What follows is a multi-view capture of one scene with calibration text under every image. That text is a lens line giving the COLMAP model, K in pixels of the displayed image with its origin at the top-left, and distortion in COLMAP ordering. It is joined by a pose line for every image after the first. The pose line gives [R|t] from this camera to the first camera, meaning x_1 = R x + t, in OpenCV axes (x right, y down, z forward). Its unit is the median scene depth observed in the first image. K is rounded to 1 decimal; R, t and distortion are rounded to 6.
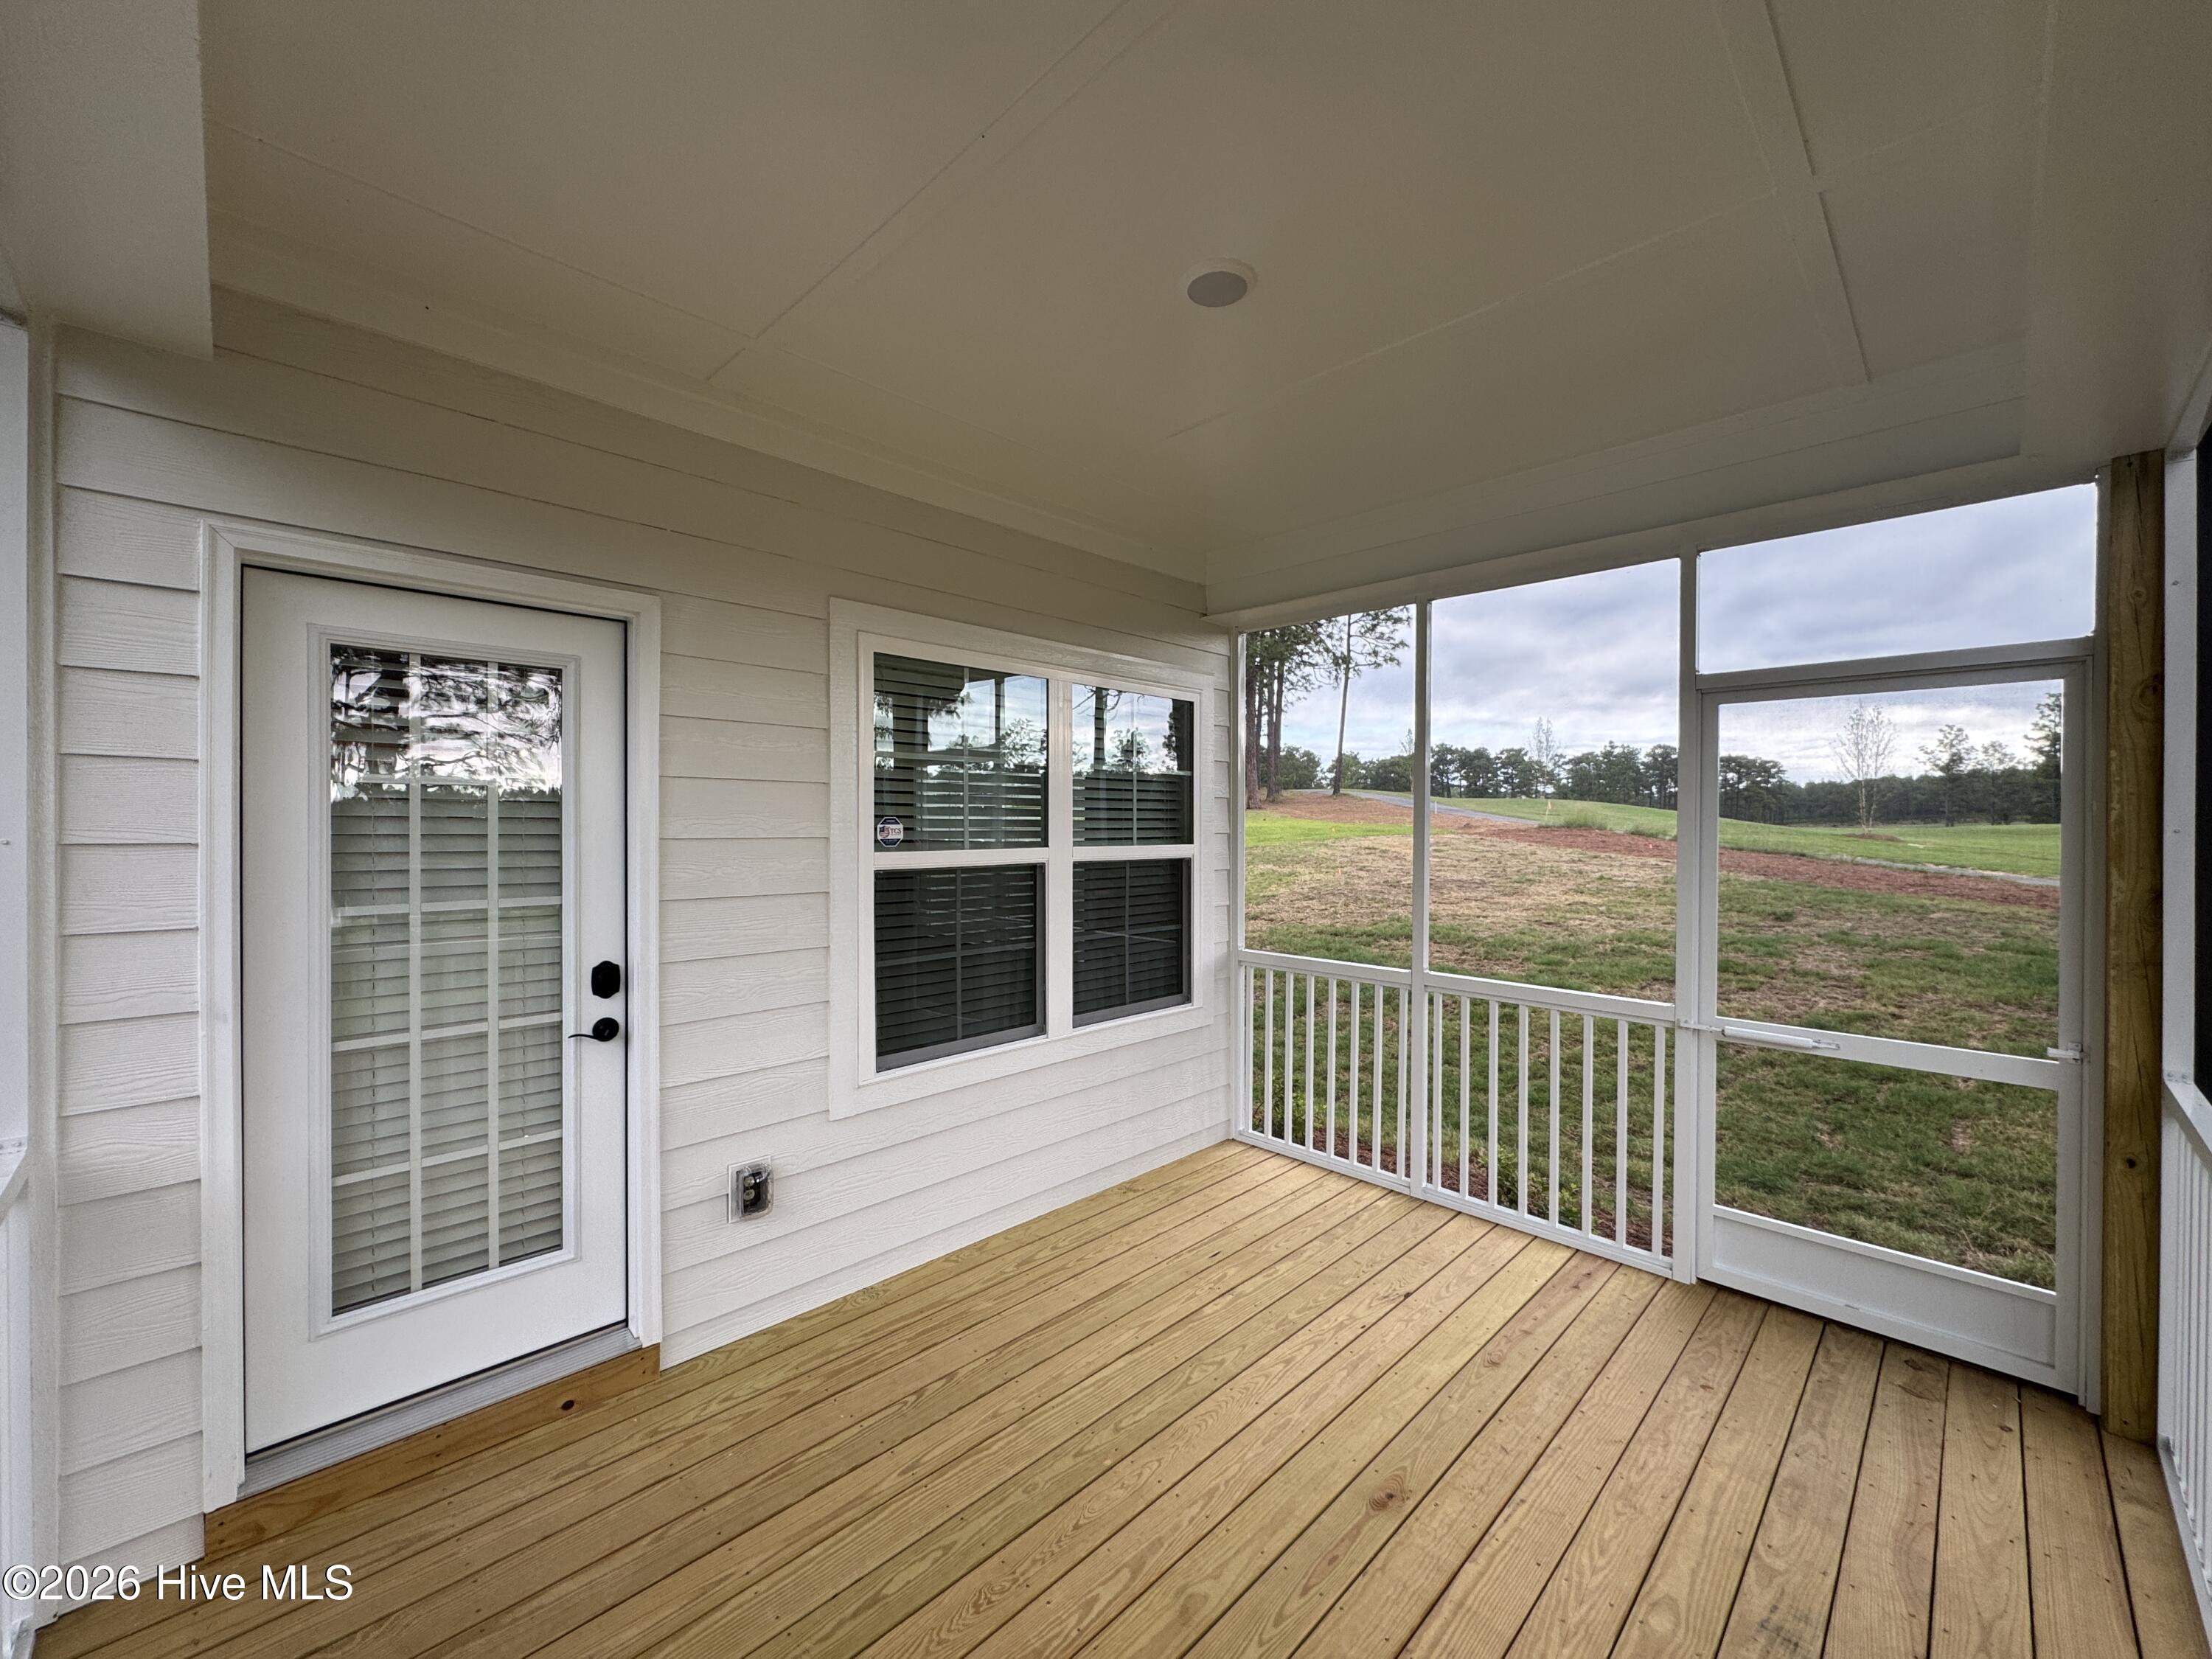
lens RADIAL K [[879.9, 0, 1106.0], [0, 879.9, 829.5], [0, 0, 1]] dist [-0.000288, 0.000308]
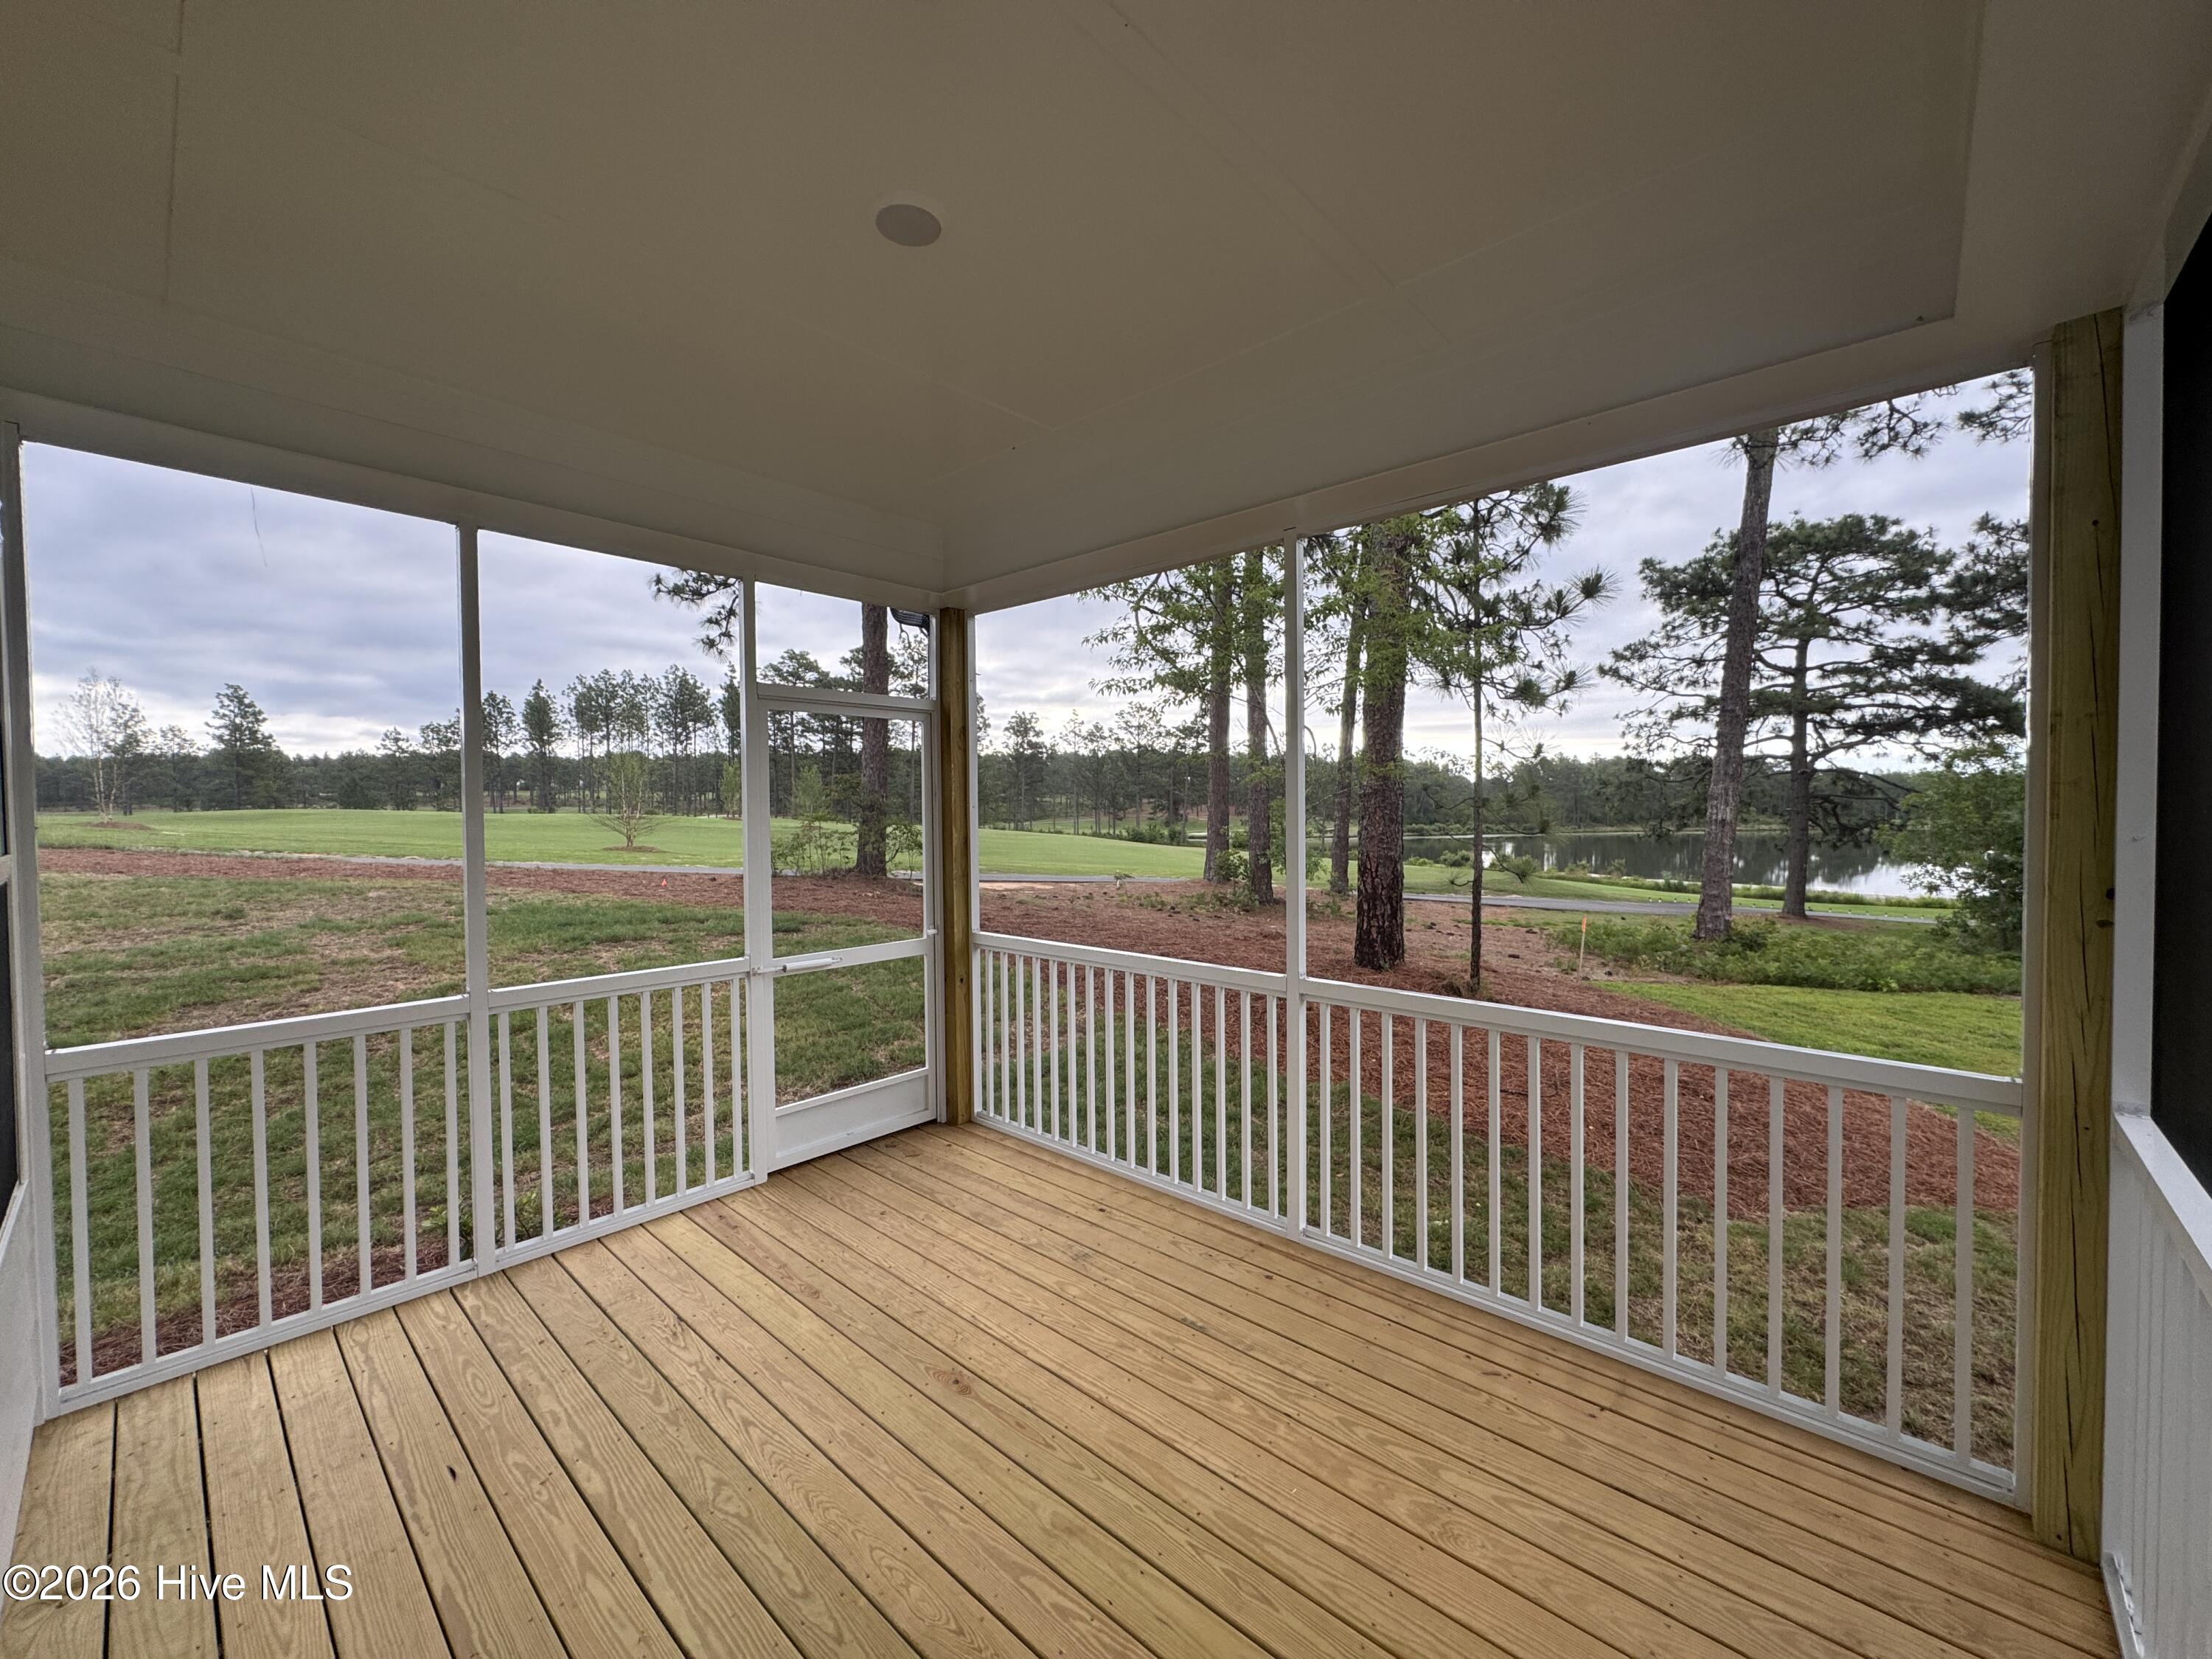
lens RADIAL K [[879.9, 0, 1106.0], [0, 879.9, 829.5], [0, 0, 1]] dist [-0.000288, 0.000308]
pose [[-0.049142, -0.030646, 0.998322, -0.567633], [0.015076, 0.999393, 0.031421, -0.002456], [-0.998678, 0.016595, -0.048650, 0.584783]]
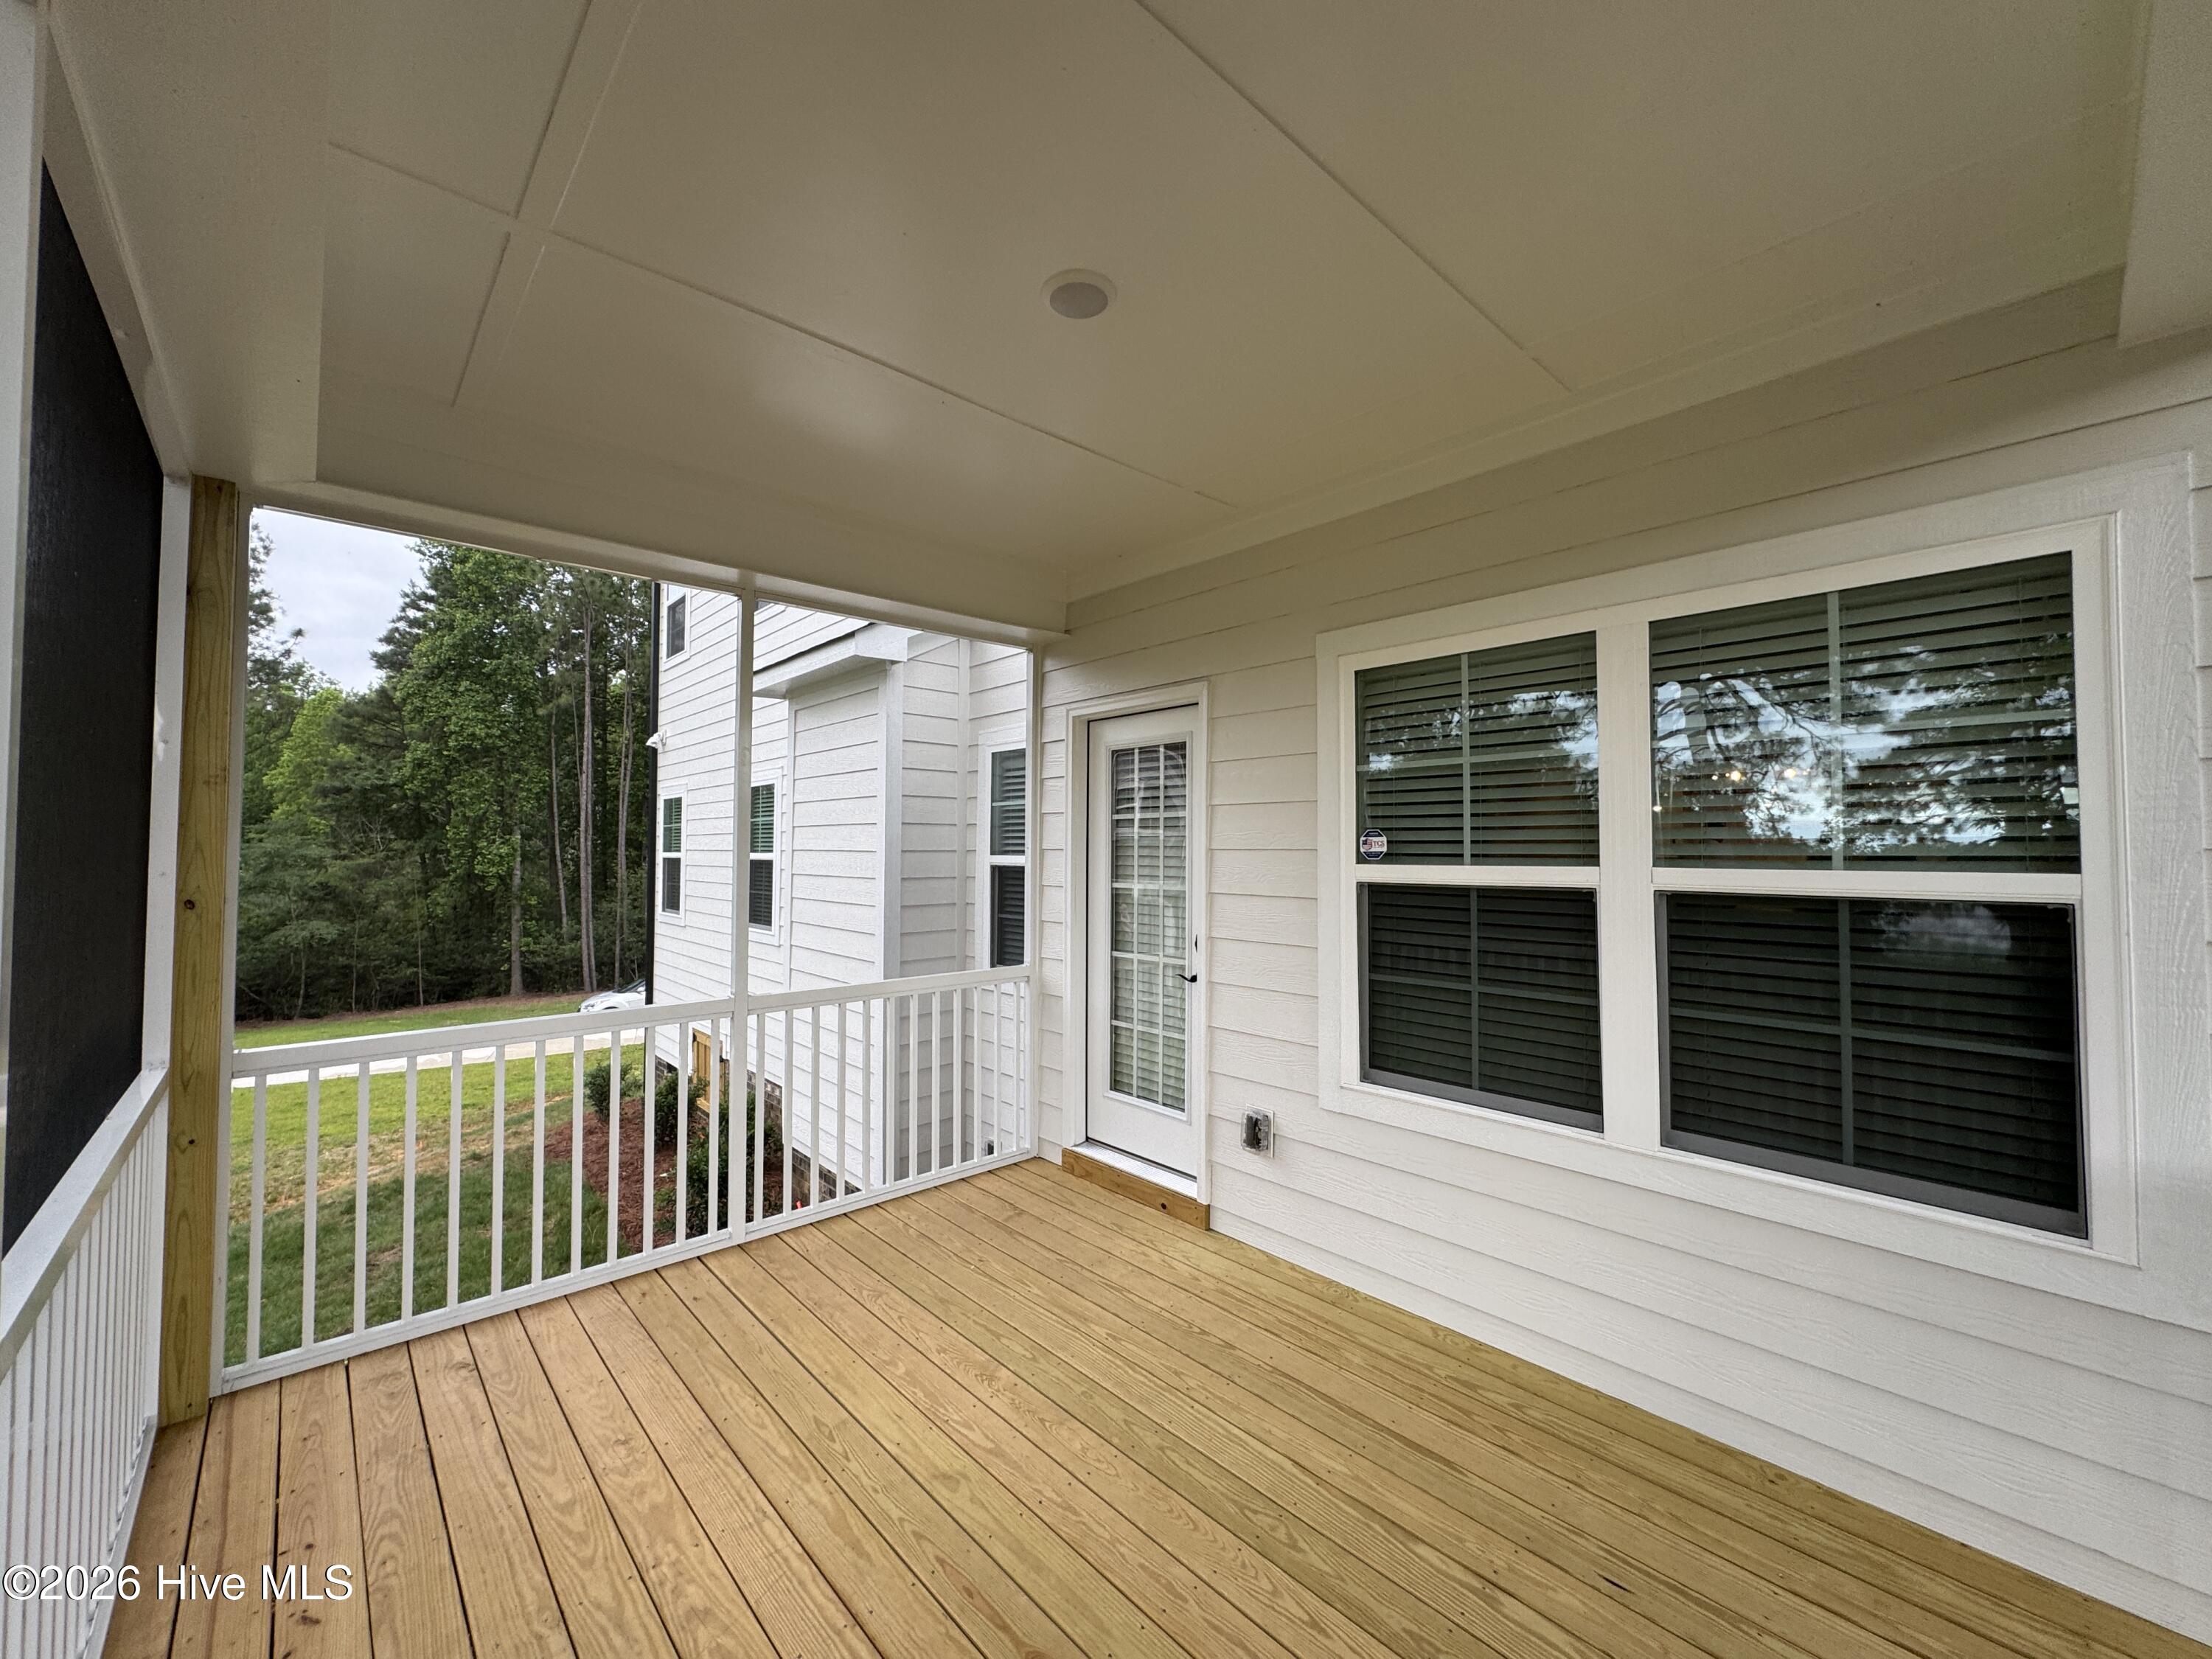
lens RADIAL K [[880.7, 0, 1108.8], [0, 880.7, 837.0], [0, 0, 1]] dist [-0.000436, 0.000028]
pose [[-0.036351, -0.021481, -0.999108, 0.772200], [-0.014544, 0.999674, -0.020964, 0.019644], [0.999233, 0.013769, -0.036651, 0.742580]]
